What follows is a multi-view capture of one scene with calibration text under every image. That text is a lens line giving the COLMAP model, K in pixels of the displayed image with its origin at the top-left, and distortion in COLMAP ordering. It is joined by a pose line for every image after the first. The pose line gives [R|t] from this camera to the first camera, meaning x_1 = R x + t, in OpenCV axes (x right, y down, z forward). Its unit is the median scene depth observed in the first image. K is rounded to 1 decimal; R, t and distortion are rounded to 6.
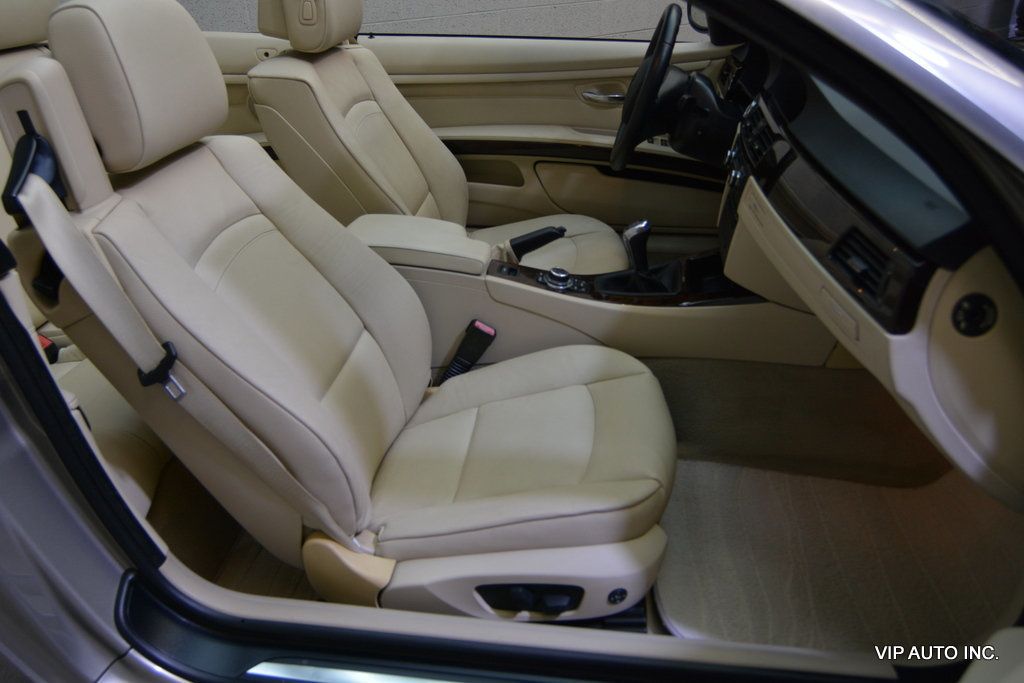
lens RADIAL K [[775.0, 0, 506.9], [0, 775.0, 338.0], [0, 0, 1]] dist [-0.017105, 0.009694]
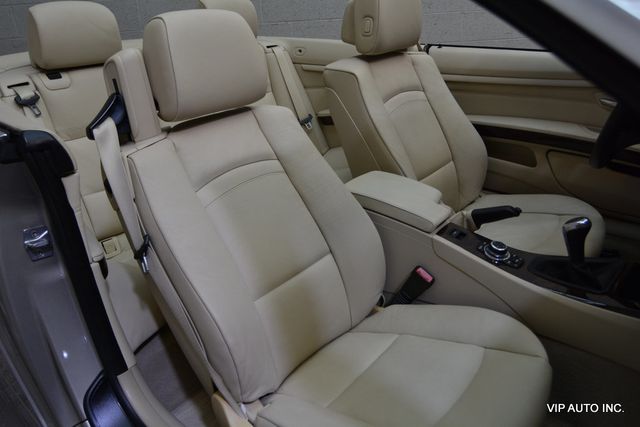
lens RADIAL K [[484.4, 0, 316.8], [0, 484.4, 211.3], [0, 0, 1]] dist [-0.017105, 0.009694]
pose [[0.835951, 0.205302, -0.508957, 0.202400], [-0.228608, 0.973368, 0.017151, -0.086347], [0.498923, 0.102014, 0.860621, 0.225884]]
